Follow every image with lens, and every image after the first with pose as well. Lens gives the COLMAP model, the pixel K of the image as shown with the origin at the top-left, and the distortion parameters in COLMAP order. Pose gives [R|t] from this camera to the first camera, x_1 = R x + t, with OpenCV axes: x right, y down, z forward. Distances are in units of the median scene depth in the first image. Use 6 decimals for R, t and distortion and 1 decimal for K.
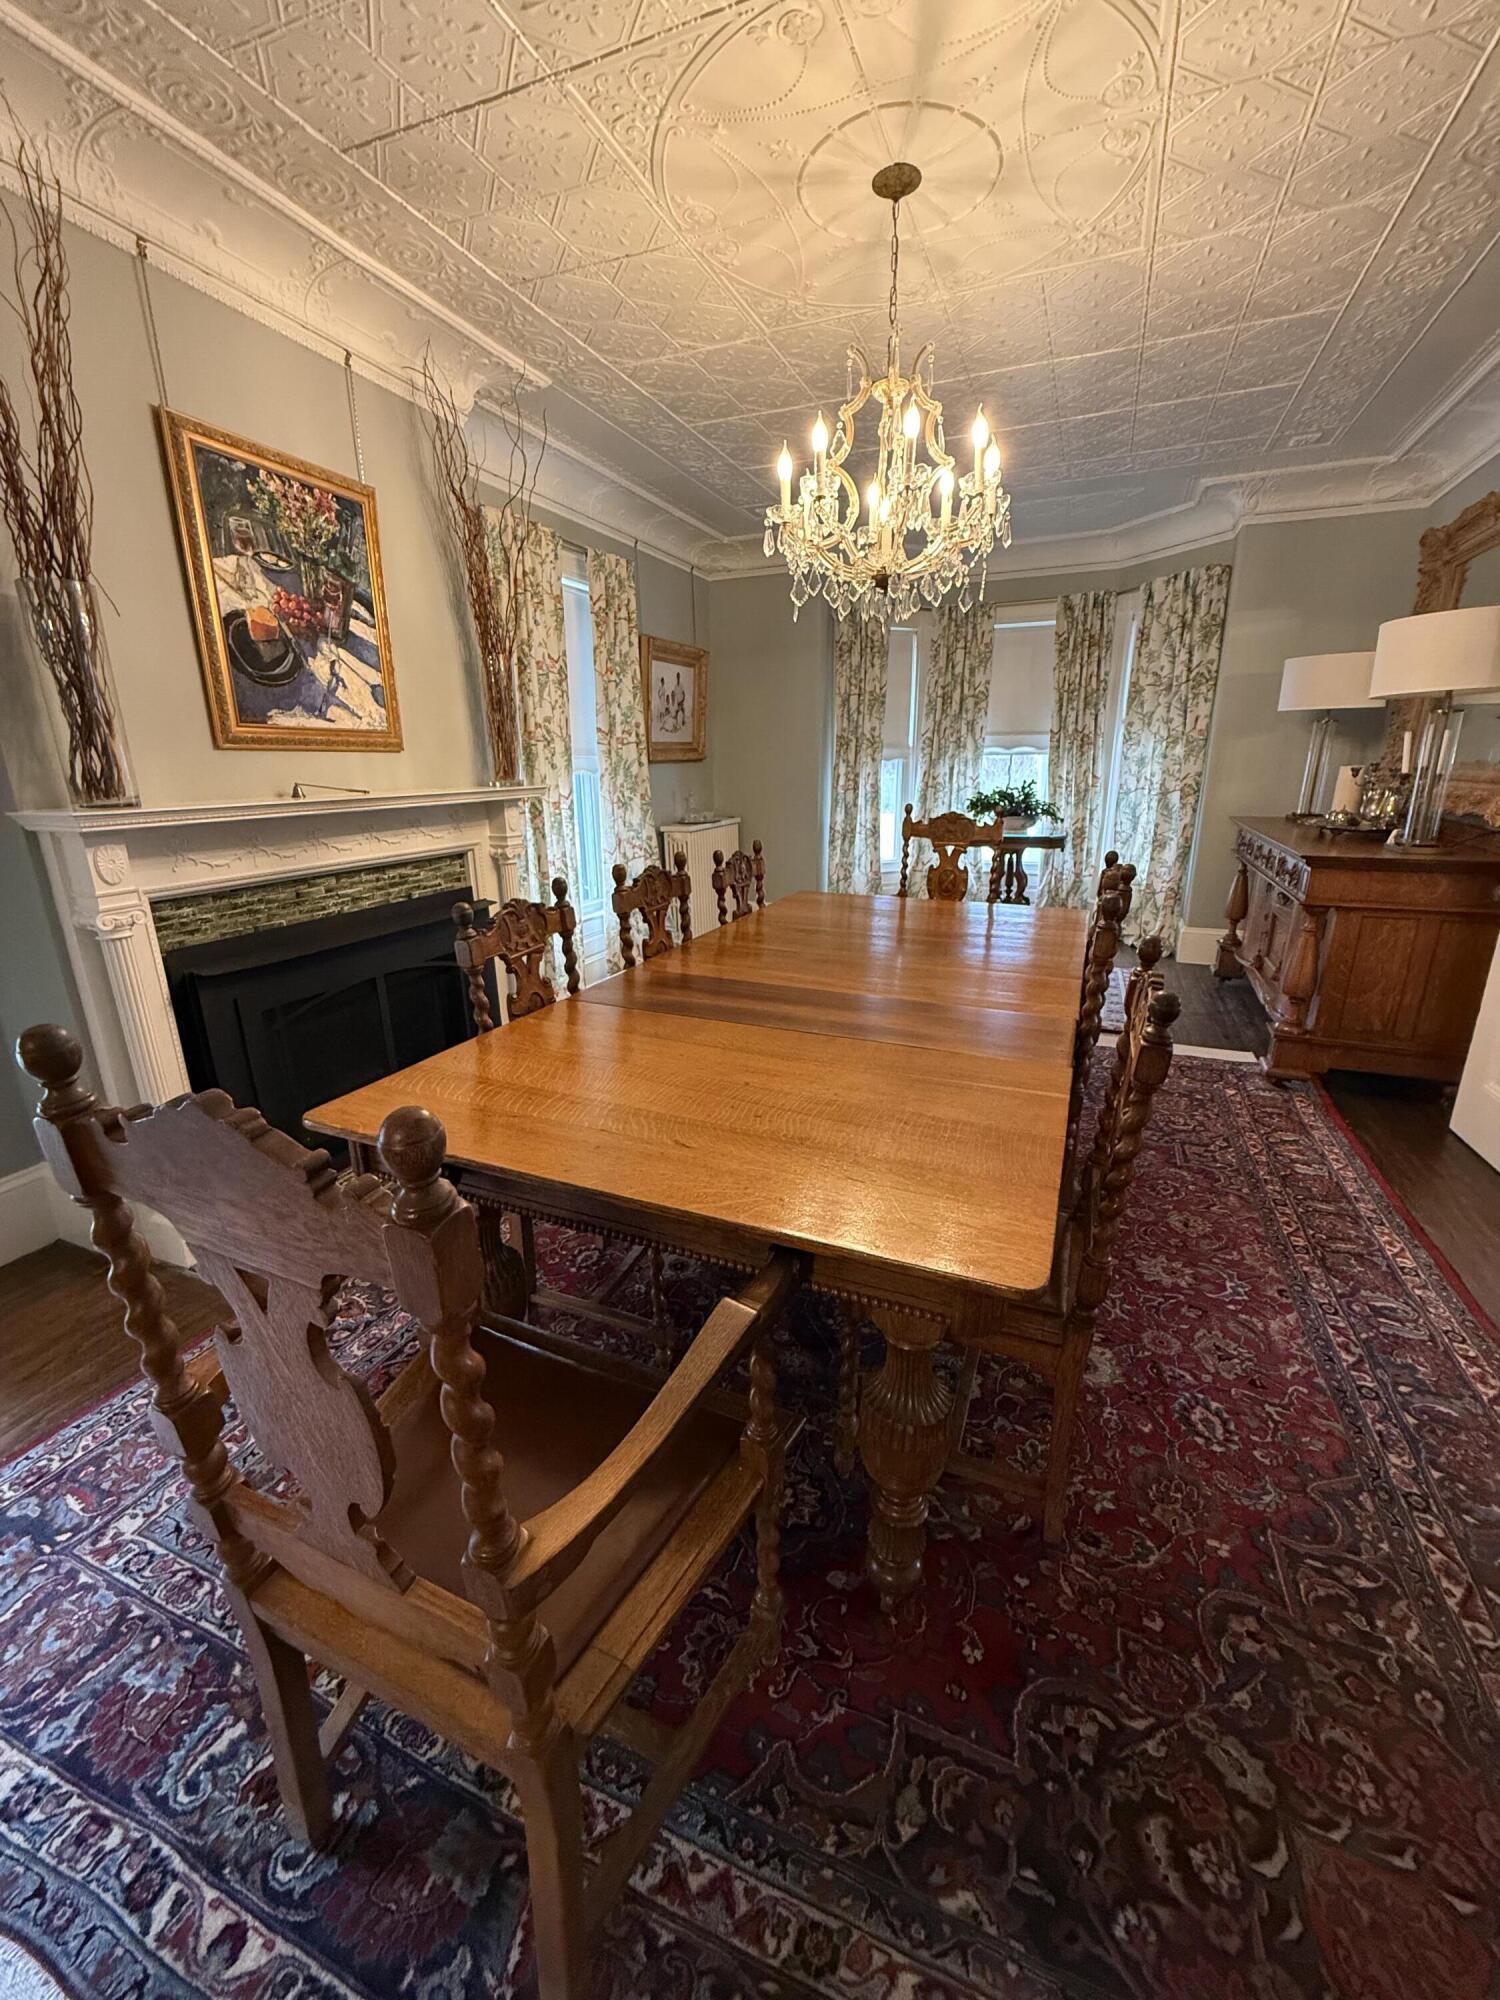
lens RADIAL K [[779.8, 0, 750.0], [0, 779.8, 1000.0], [0, 0, 1]] dist [-0.016821, -0.000096]
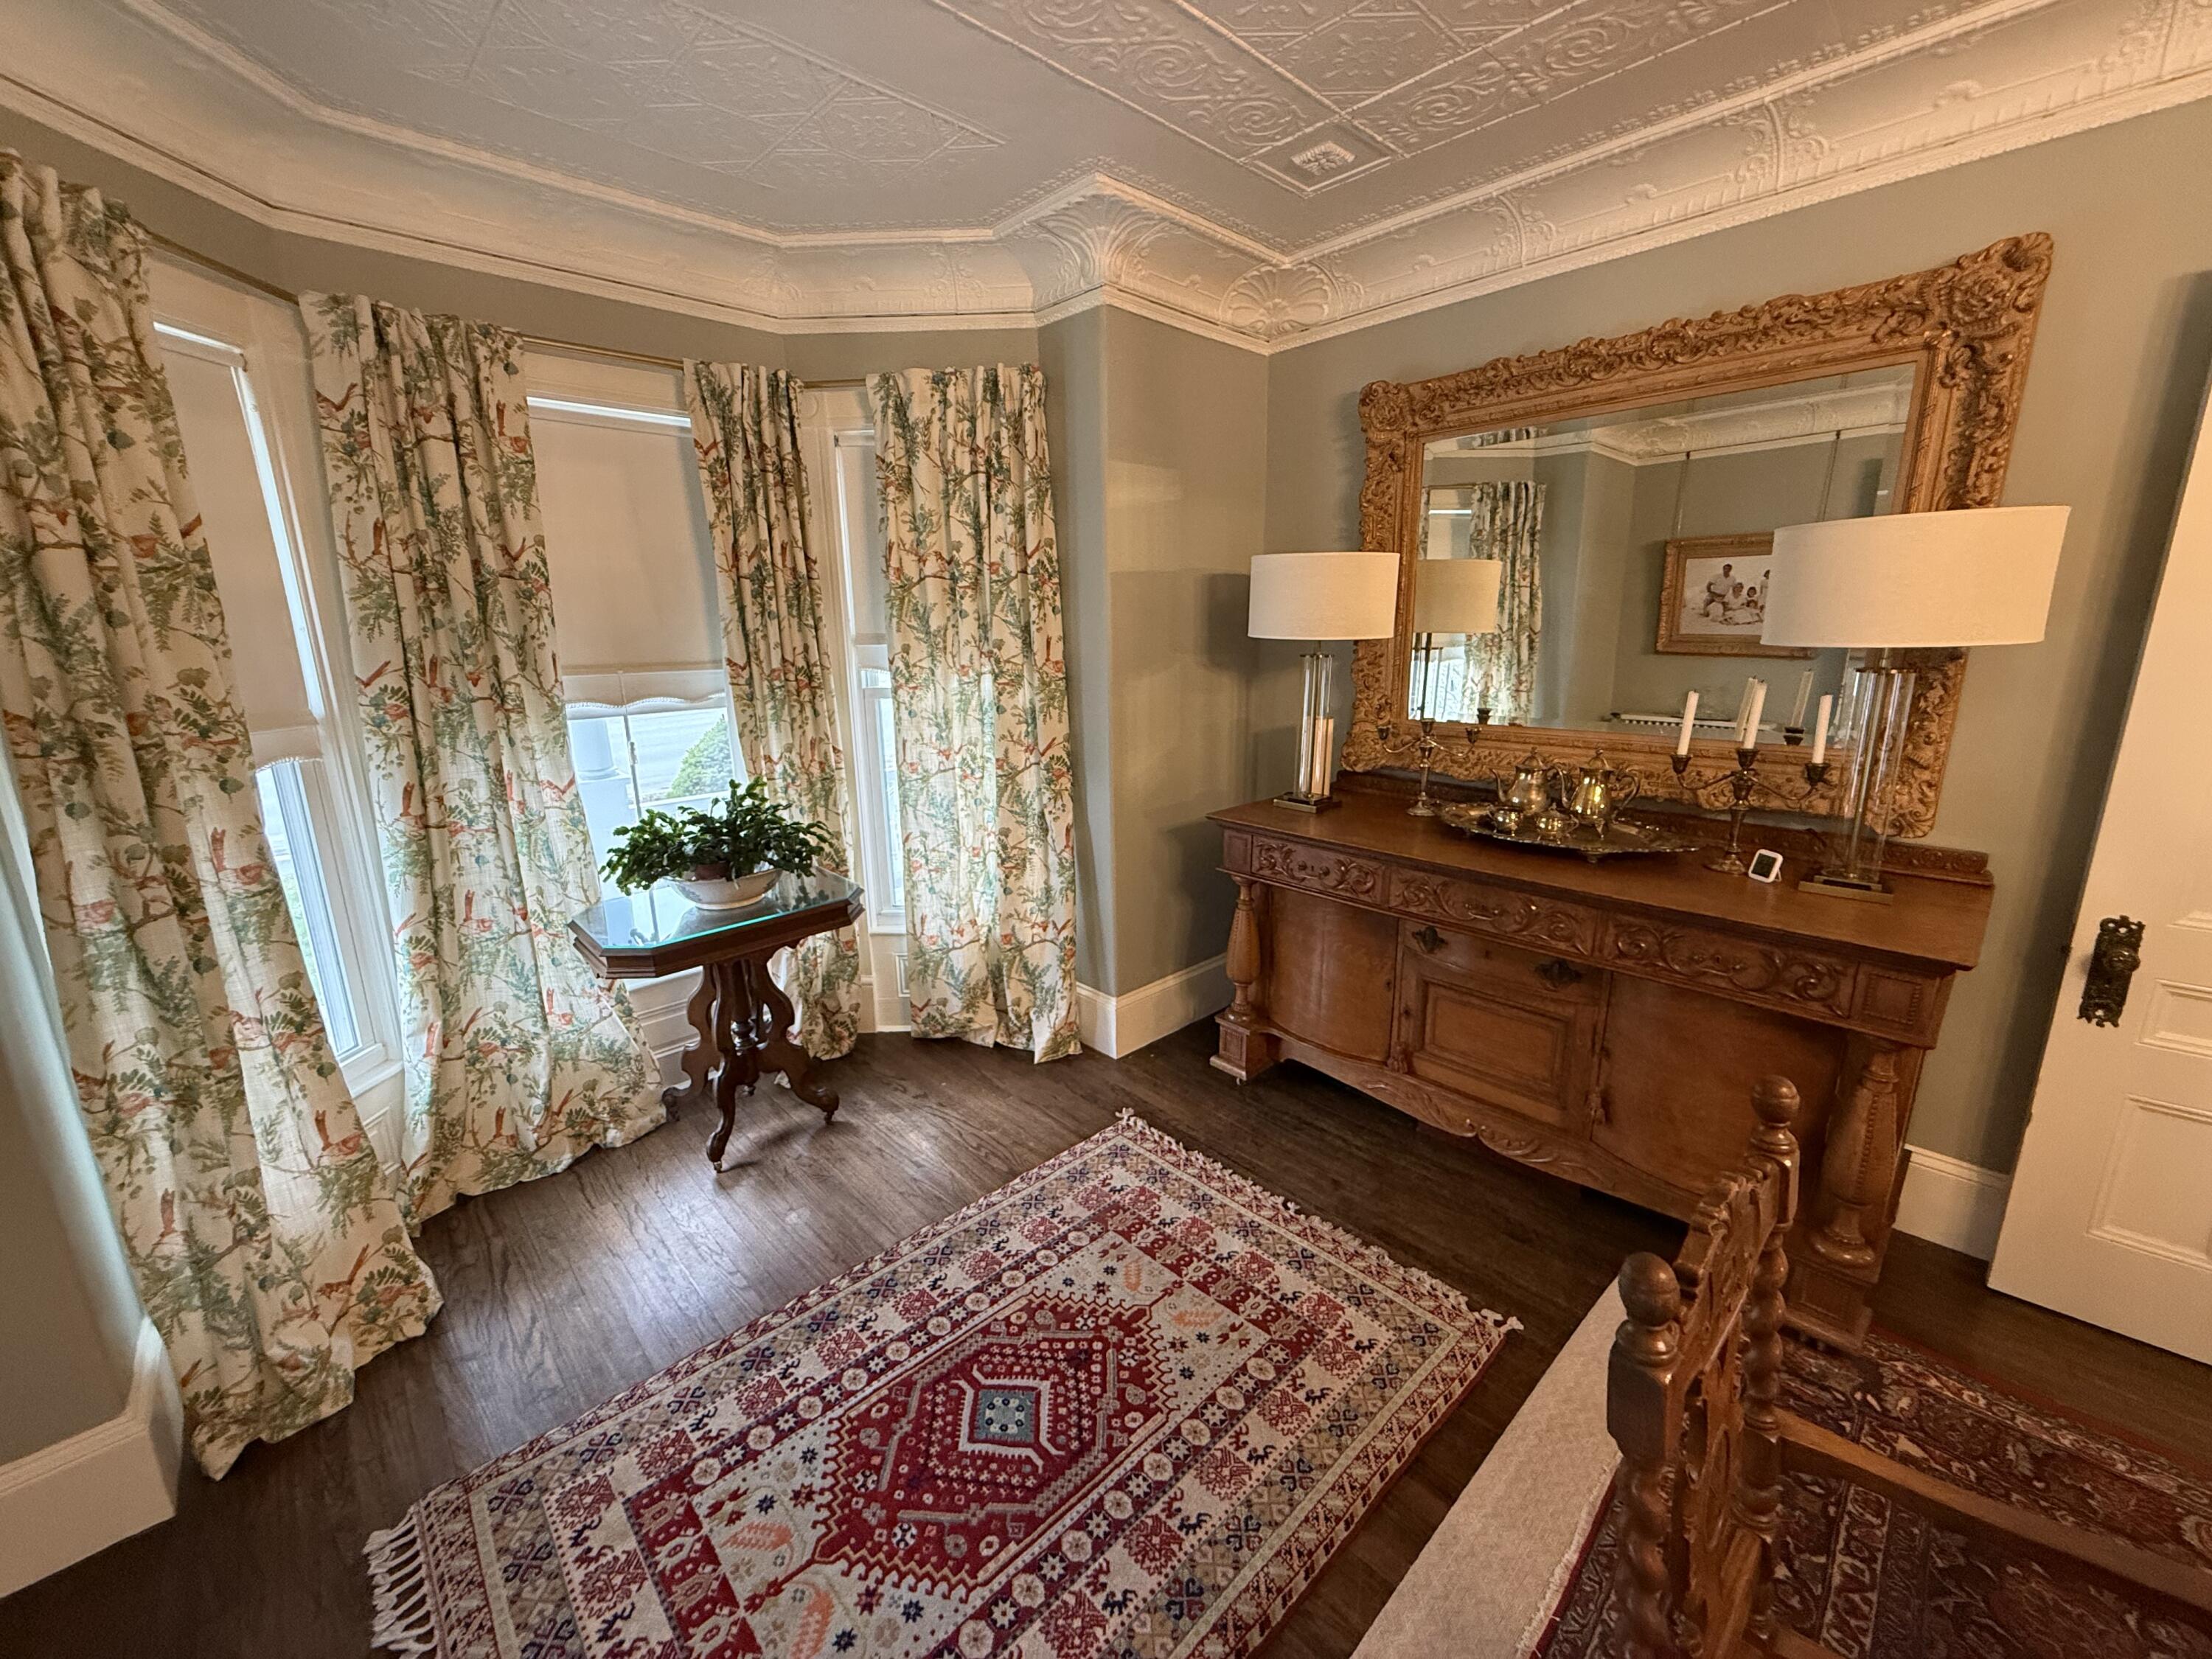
lens RADIAL K [[881.6, 0, 1098.0], [0, 881.6, 827.9], [0, 0, 1]] dist [-0.000542, 0.000096]
pose [[0.405852, -0.202532, 0.891215, 0.003170], [0.280499, 0.955678, 0.089445, -0.246393], [-0.869830, 0.213684, 0.444674, 0.623743]]
